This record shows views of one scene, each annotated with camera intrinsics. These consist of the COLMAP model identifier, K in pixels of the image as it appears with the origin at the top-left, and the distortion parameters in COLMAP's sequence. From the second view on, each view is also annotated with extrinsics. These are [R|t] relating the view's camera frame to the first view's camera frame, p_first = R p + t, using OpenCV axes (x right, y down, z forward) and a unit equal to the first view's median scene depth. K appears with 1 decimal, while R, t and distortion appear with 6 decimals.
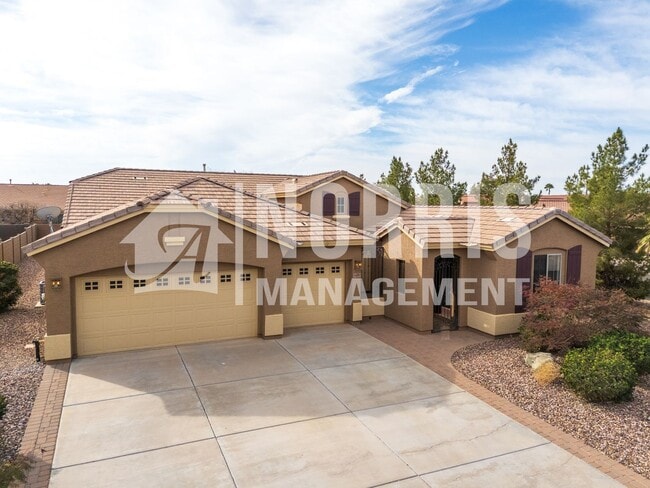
lens RADIAL K [[486.7, 0, 322.4], [0, 486.7, 238.2], [0, 0, 1]] dist [0.054586, -0.042942]
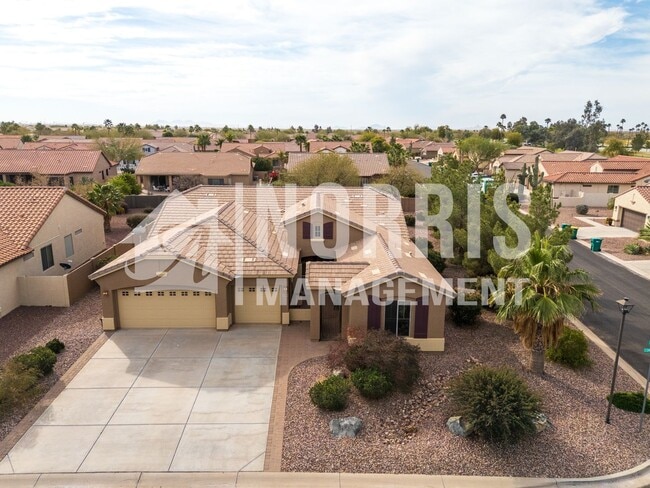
lens RADIAL K [[486.7, 0, 323.4], [0, 486.7, 238.1], [0, 0, 1]] dist [0.054586, -0.042942]
pose [[0.921382, 0.082980, -0.379698, 0.572418], [-0.026735, 0.988160, 0.151078, -0.257593], [0.387738, -0.129049, 0.912691, -0.247290]]
